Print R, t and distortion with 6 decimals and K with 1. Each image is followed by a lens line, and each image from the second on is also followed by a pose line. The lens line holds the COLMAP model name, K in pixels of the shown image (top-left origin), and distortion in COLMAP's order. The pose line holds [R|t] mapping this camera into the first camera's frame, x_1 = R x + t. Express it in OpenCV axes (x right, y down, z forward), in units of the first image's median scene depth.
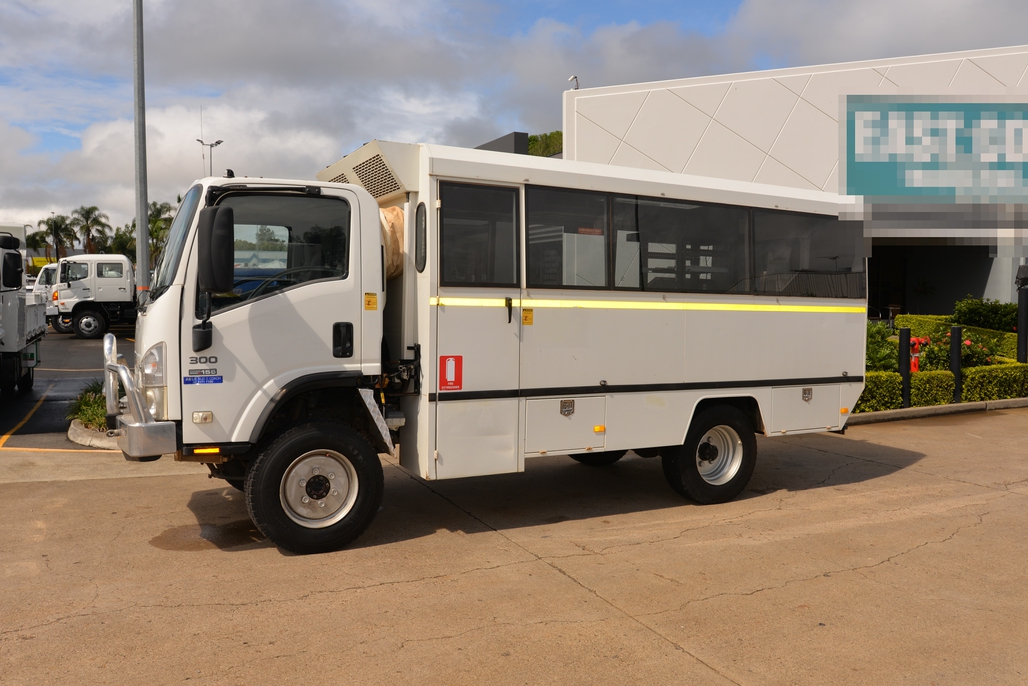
lens RADIAL K [[782.1, 0, 512.1], [0, 782.1, 338.0], [0, 0, 1]] dist [-0.052527, 0.019800]
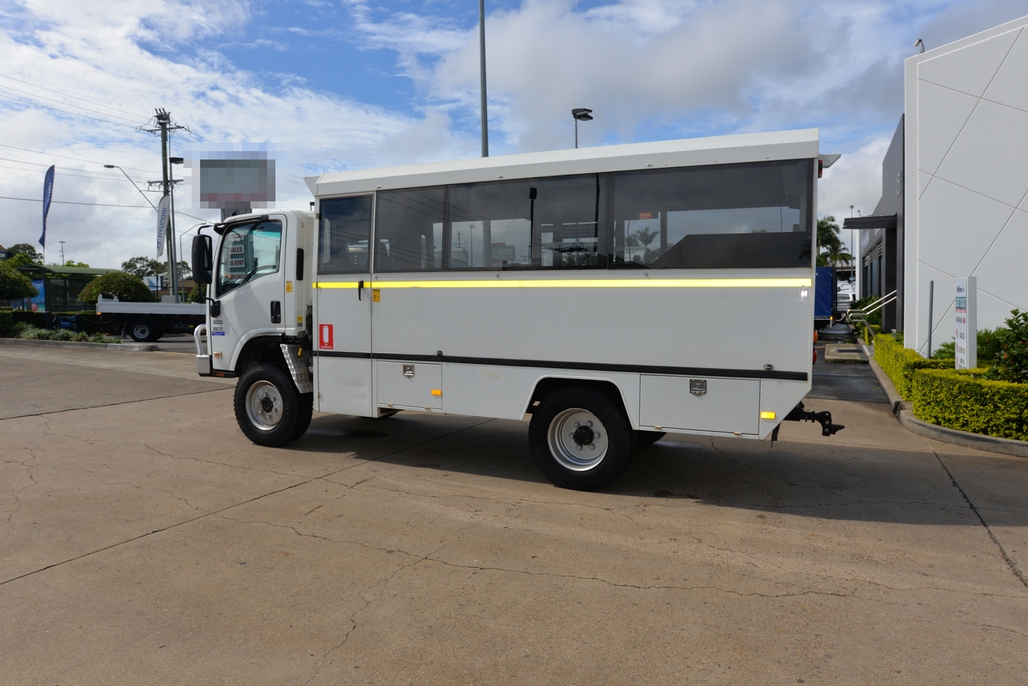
lens RADIAL K [[636.5, 0, 522.2], [0, 636.5, 336.4], [0, 0, 1]] dist [-0.063371, 0.023380]
pose [[0.628201, 0.029951, -0.777474, 1.007240], [-0.025959, 0.999509, 0.017530, 0.015425], [0.777618, 0.009170, 0.628670, 0.561690]]
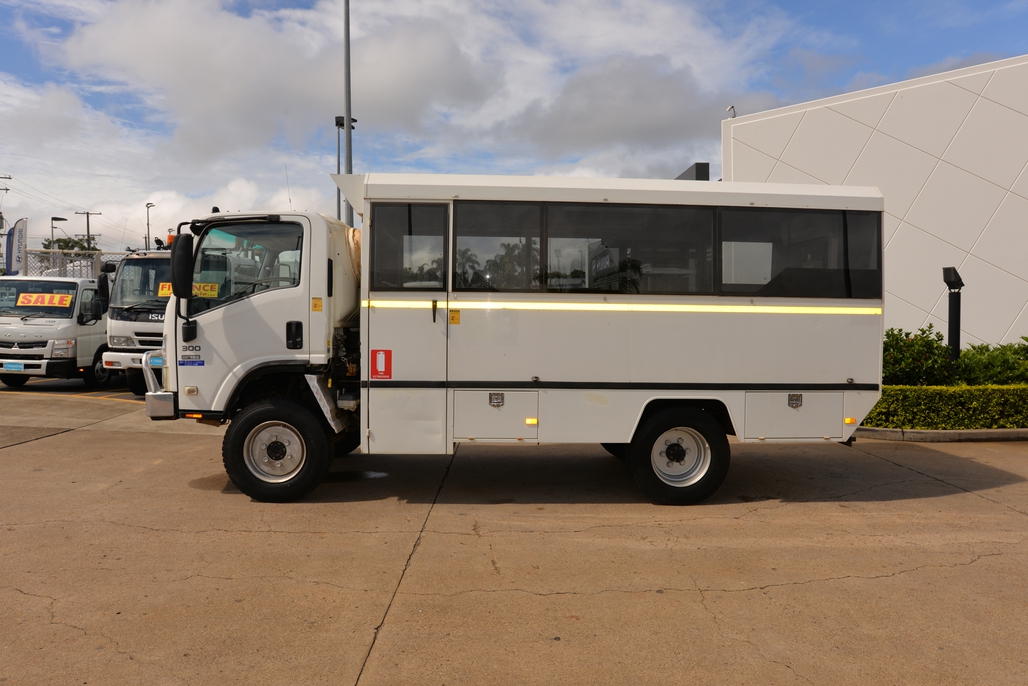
lens RADIAL K [[636.5, 0, 517.9], [0, 636.5, 338.0], [0, 0, 1]] dist [-0.063371, 0.023380]
pose [[0.908149, 0.008283, -0.418565, 0.507206], [-0.014232, 0.999837, -0.011093, 0.012429], [0.418405, 0.016031, 0.908119, 0.214082]]
